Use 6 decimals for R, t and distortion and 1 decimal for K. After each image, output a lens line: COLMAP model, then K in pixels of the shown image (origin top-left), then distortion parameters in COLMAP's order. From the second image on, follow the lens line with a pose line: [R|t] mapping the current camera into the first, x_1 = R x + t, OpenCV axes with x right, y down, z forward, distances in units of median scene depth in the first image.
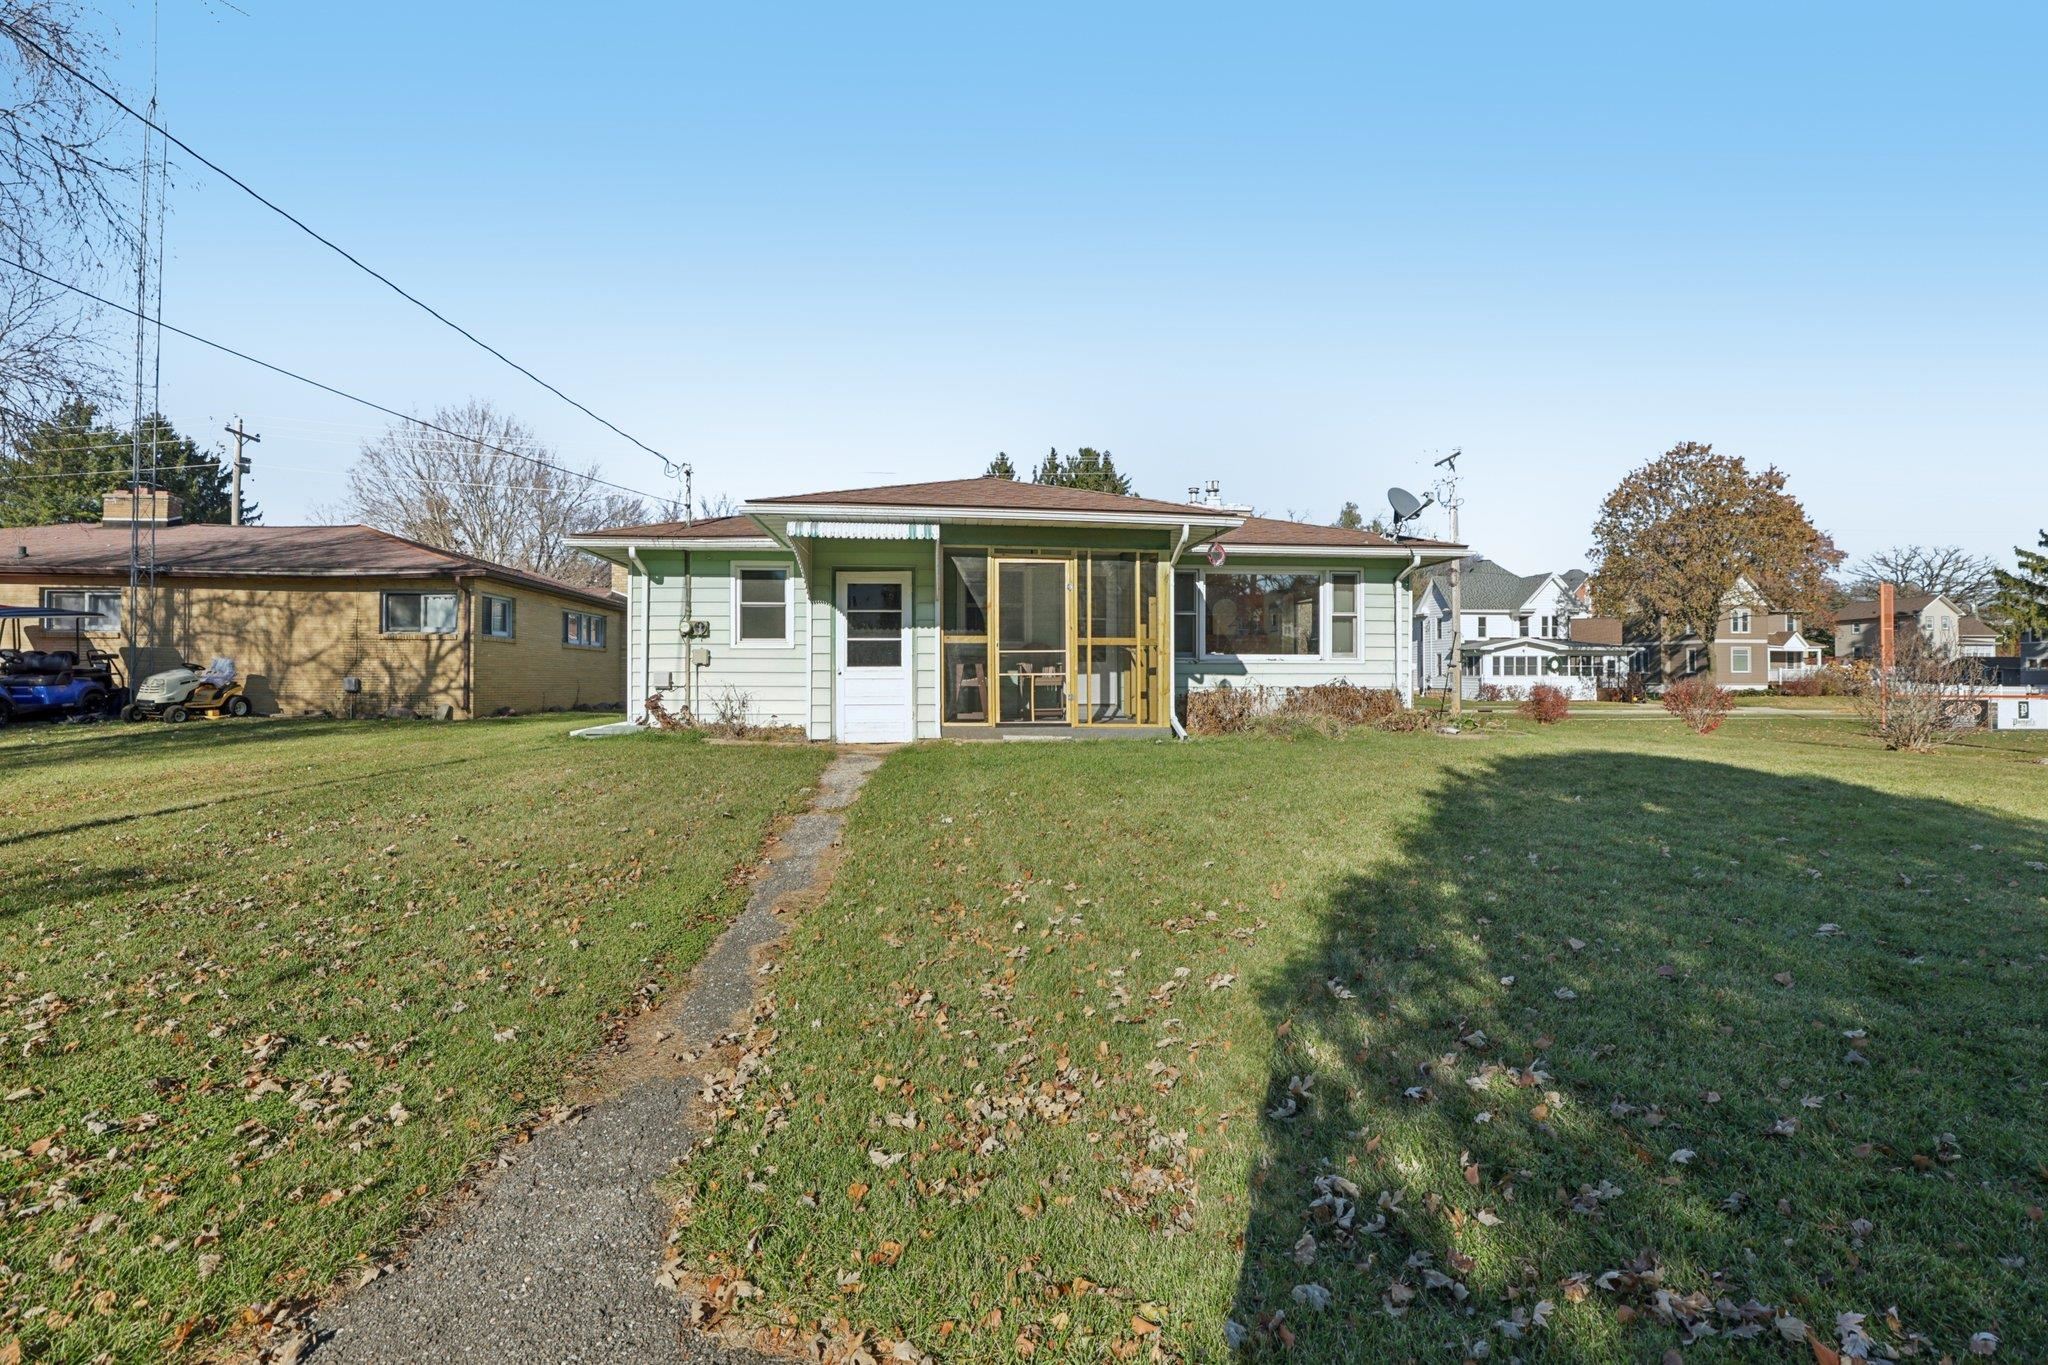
lens RADIAL K [[945.1, 0, 1029.8], [0, 945.1, 662.7], [0, 0, 1]] dist [-0.027093, 0.001849]
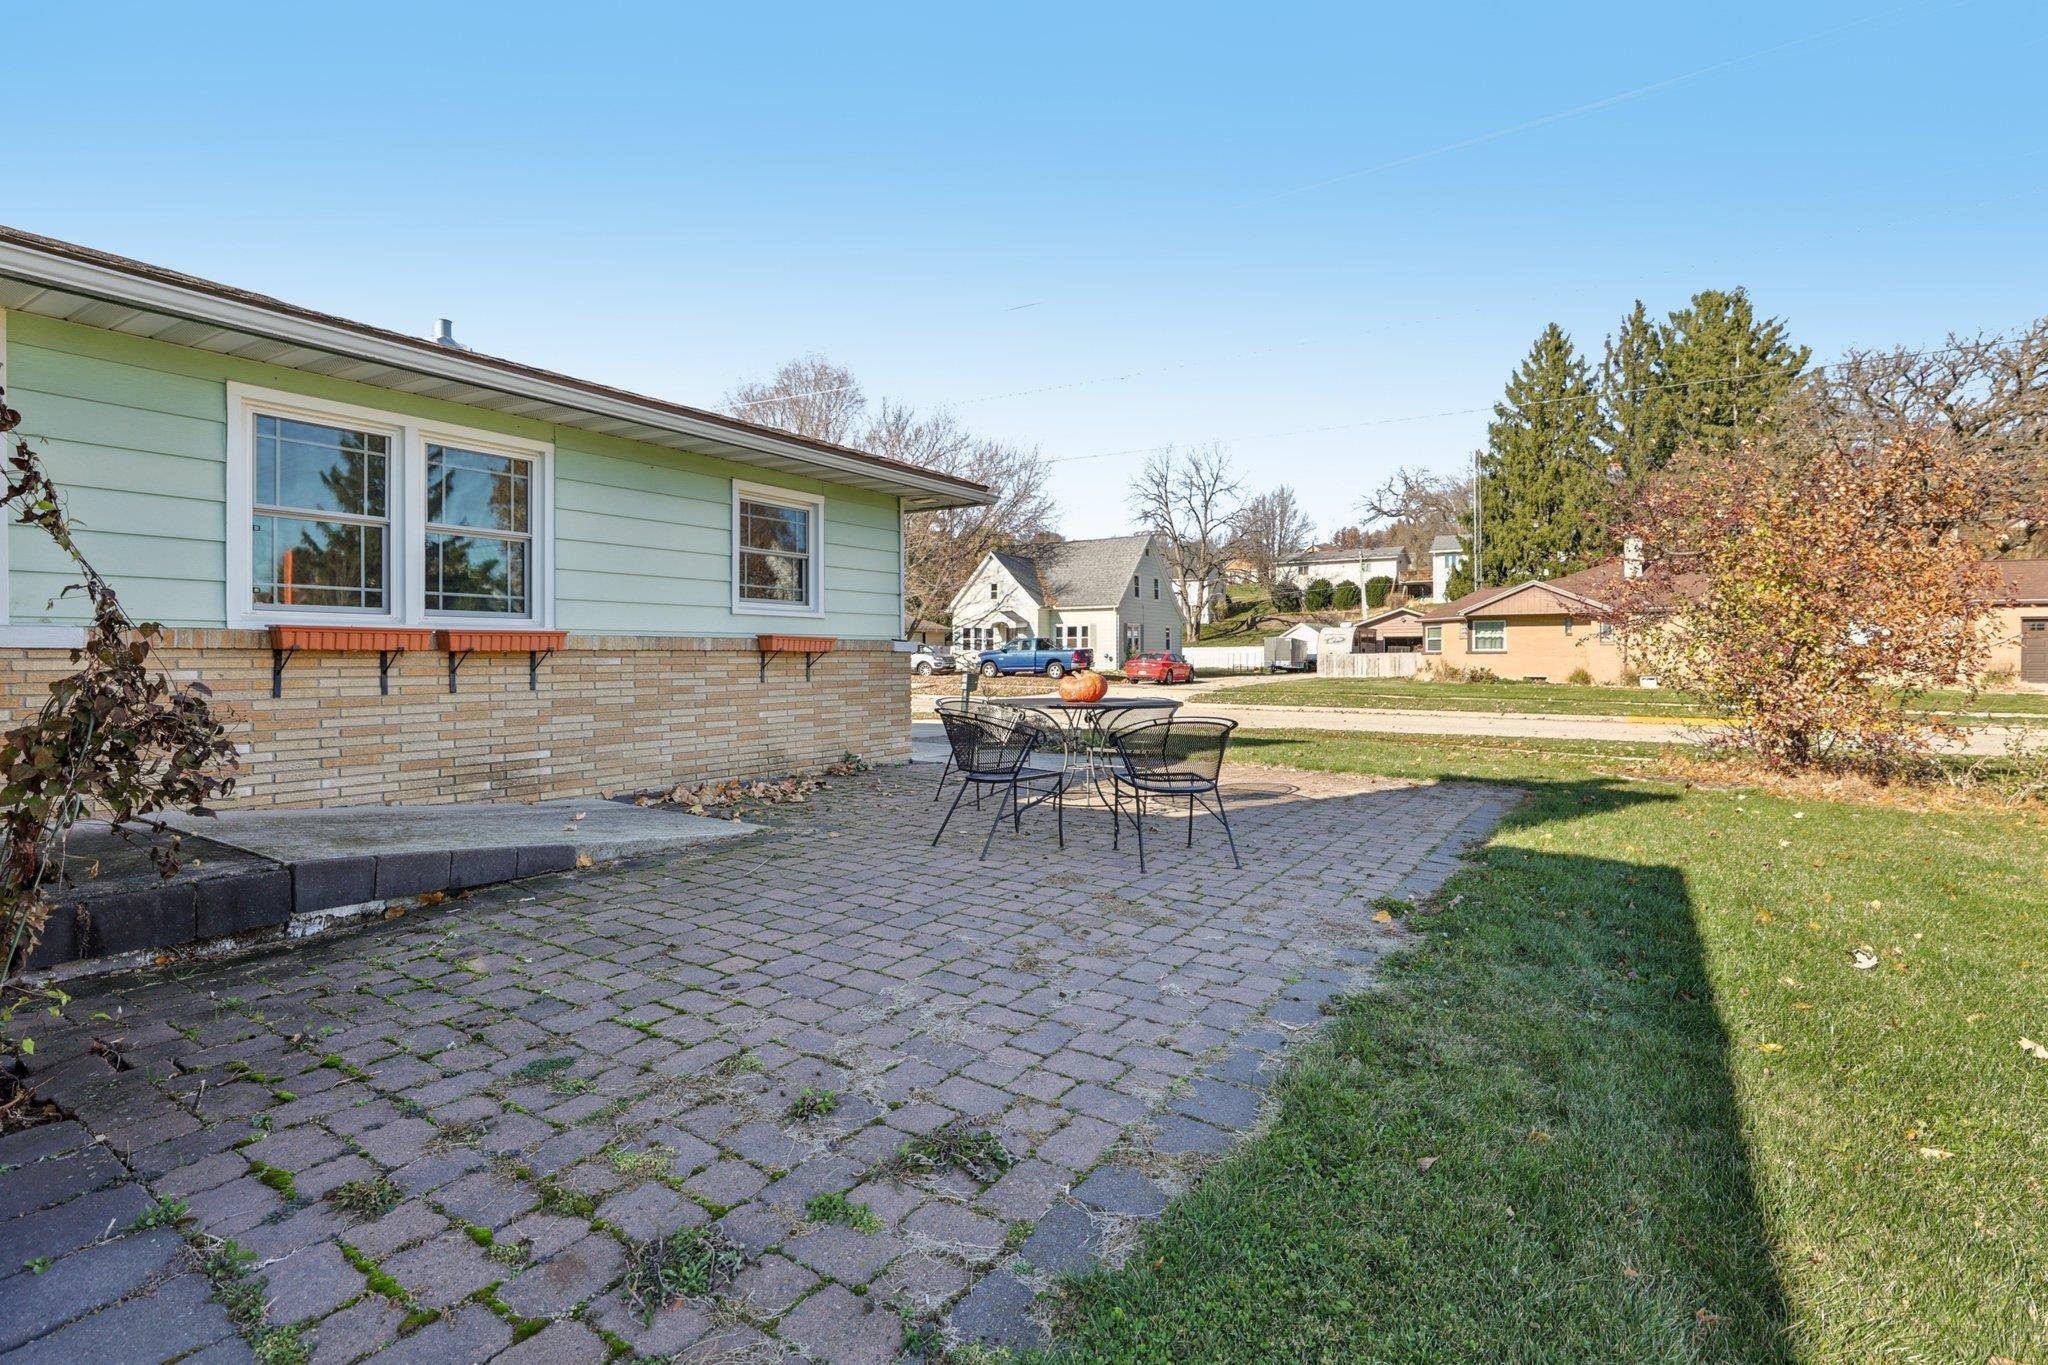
lens RADIAL K [[945.1, 0, 1043.4], [0, 945.1, 652.6], [0, 0, 1]] dist [-0.027093, 0.001849]
pose [[0.802165, -0.004329, -0.597087, 0.506573], [0.016660, 0.999747, 0.015133, 0.005579], [0.596870, -0.022087, 0.802034, 1.465213]]
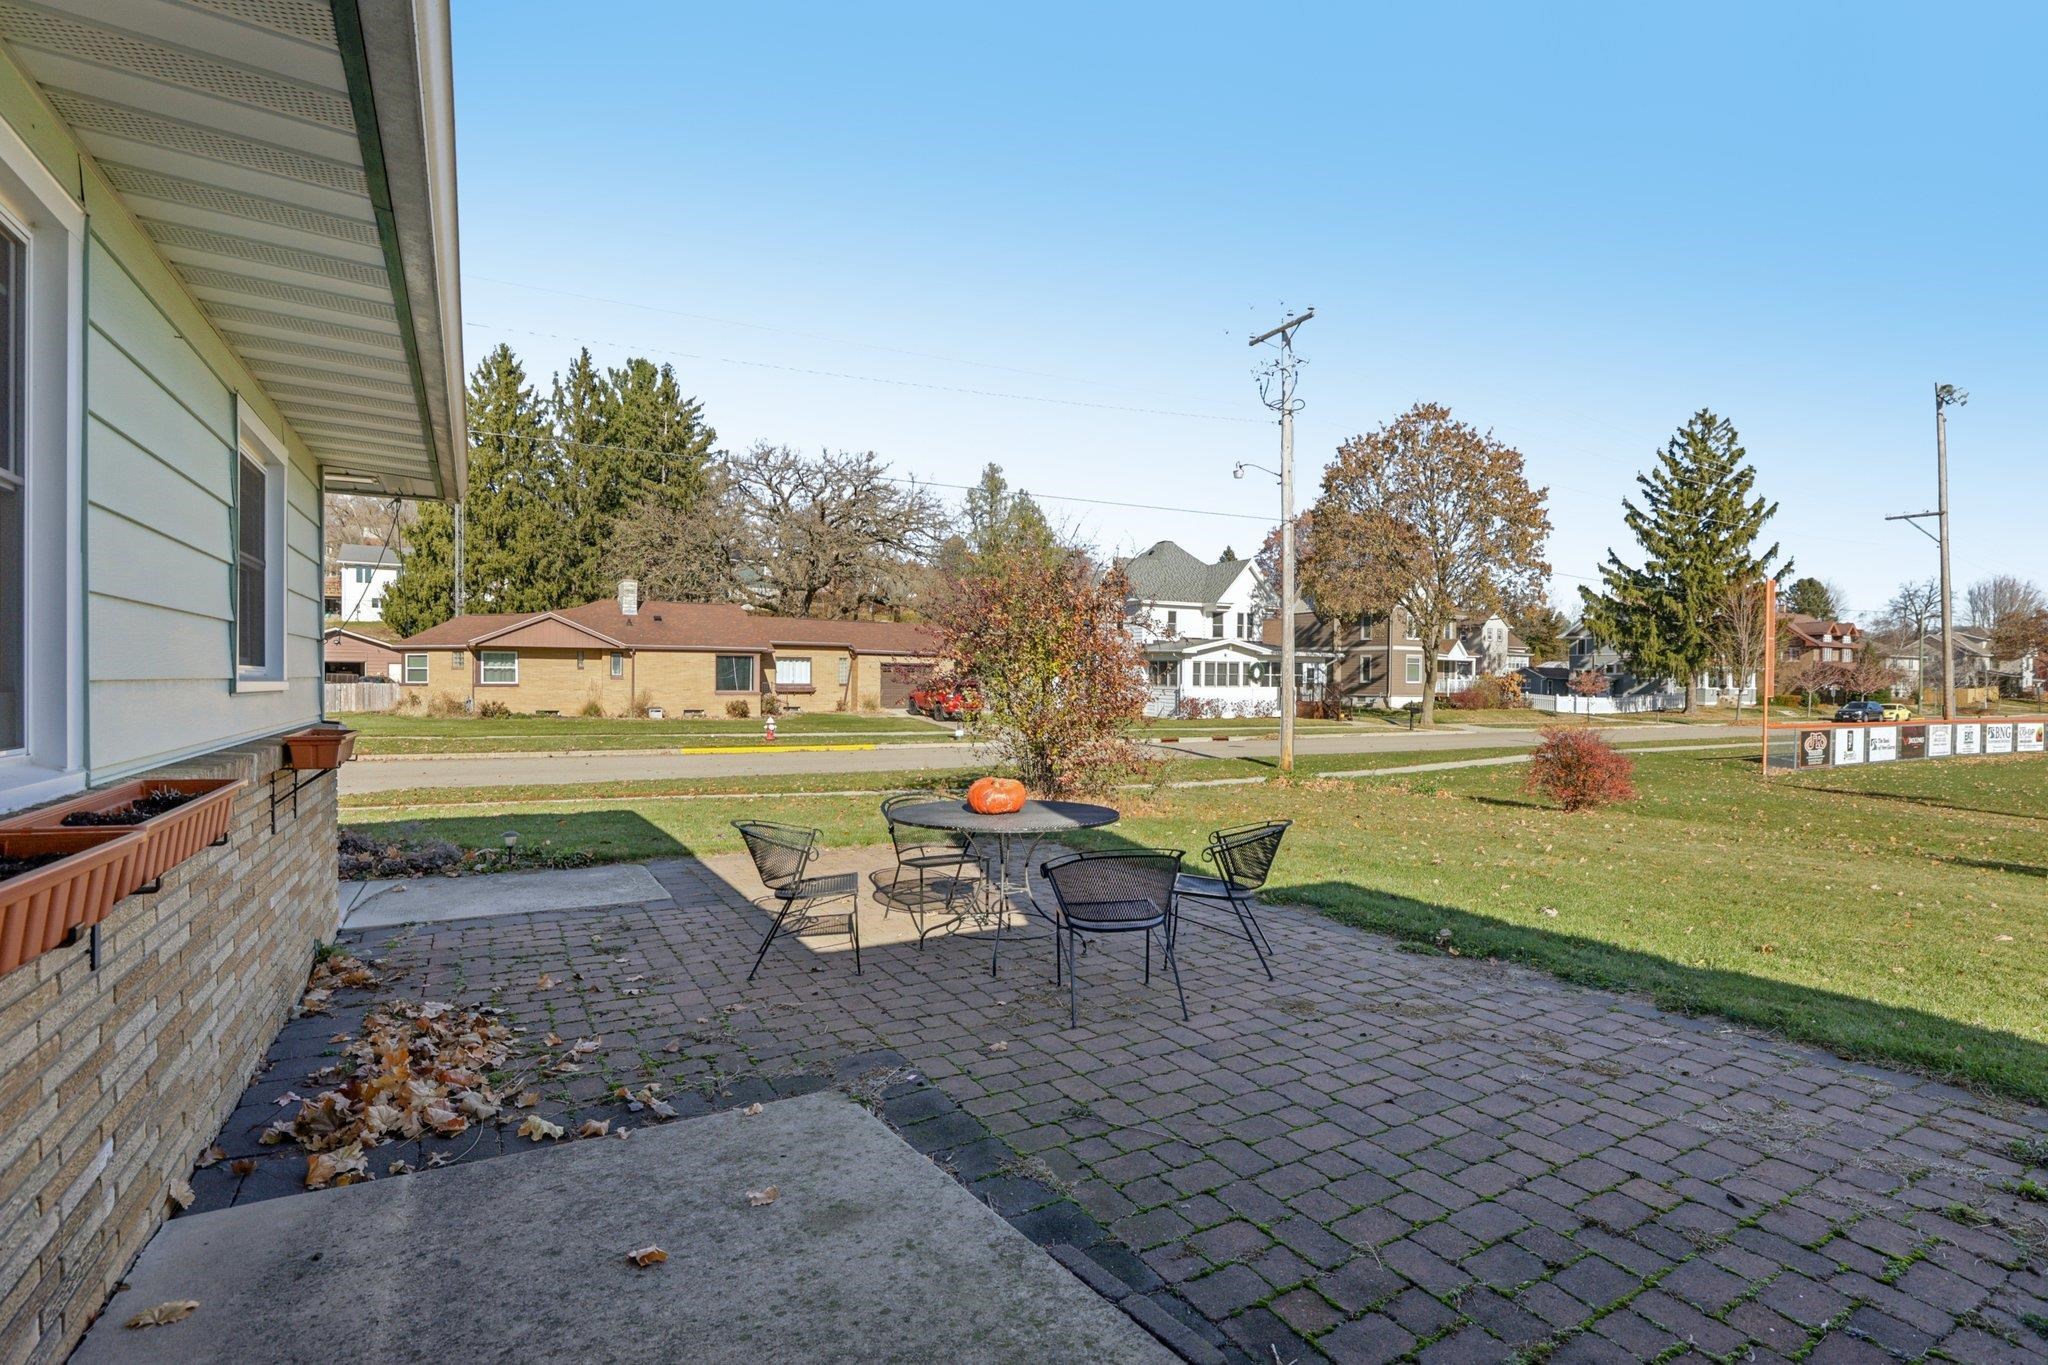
lens RADIAL K [[945.1, 0, 1029.5], [0, 945.1, 686.3], [0, 0, 1]] dist [-0.027093, 0.001849]
pose [[0.902087, 0.003849, 0.431537, 0.145040], [-0.017118, 0.999492, 0.026868, -0.020844], [-0.431215, -0.031624, 0.901695, 1.486605]]
